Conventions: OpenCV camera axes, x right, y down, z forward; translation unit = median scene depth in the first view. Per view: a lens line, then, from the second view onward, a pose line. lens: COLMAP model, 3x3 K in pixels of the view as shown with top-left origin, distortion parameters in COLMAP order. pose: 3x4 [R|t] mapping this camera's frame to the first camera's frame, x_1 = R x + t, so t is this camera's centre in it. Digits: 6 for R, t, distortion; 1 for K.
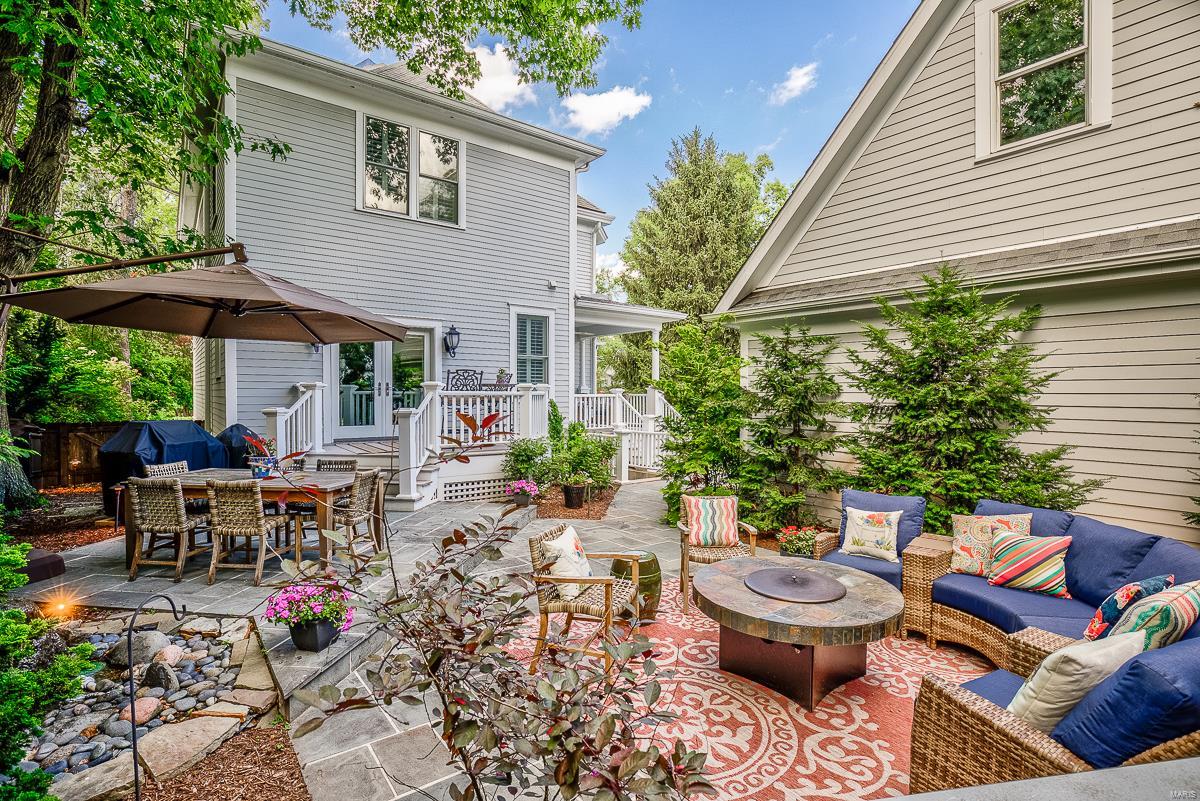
lens RADIAL K [[575.2, 0, 609.2], [0, 575.2, 401.6], [0, 0, 1]] dist [-0.028341, 0.002855]
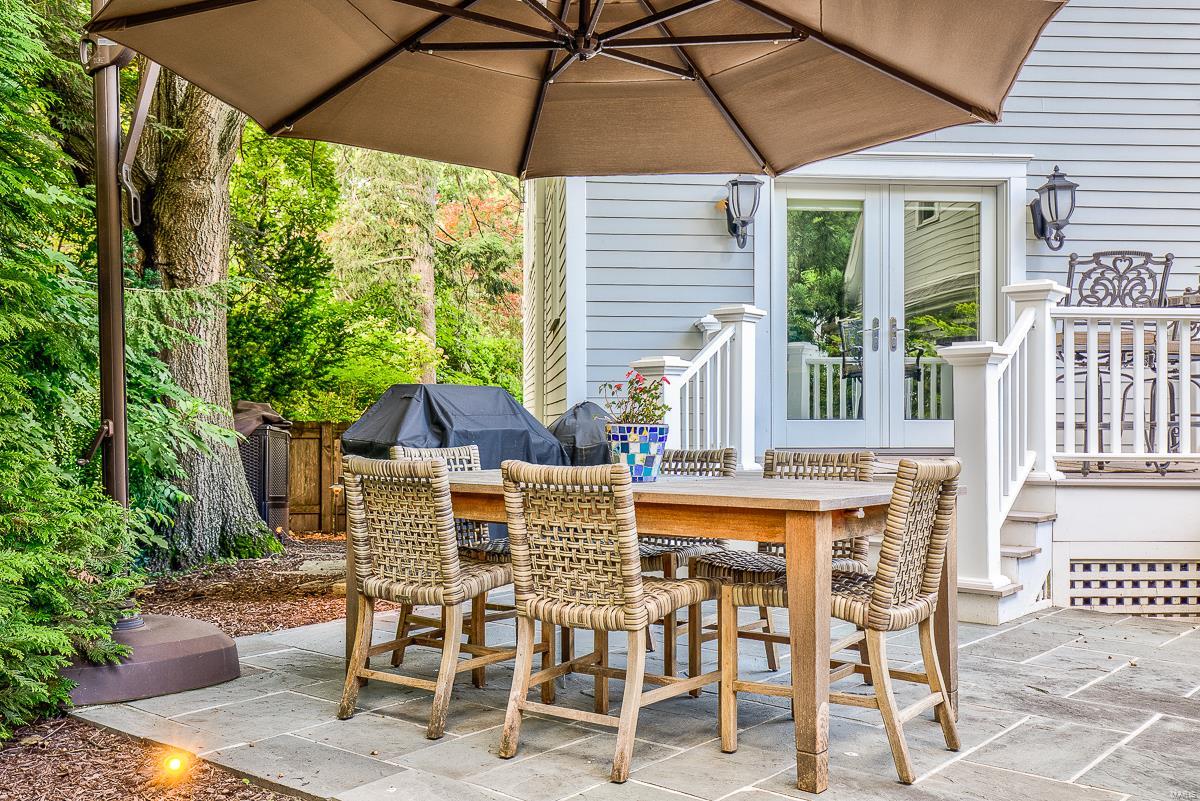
lens RADIAL K [[1209.1, 0, 604.2], [0, 1209.1, 391.9], [0, 0, 1]] dist [0.024569, 0.000000]
pose [[0.842421, -0.006455, -0.538781, -0.184281], [-0.006260, 0.999744, -0.021766, 0.084222], [0.538784, 0.021709, 0.842164, 0.295617]]
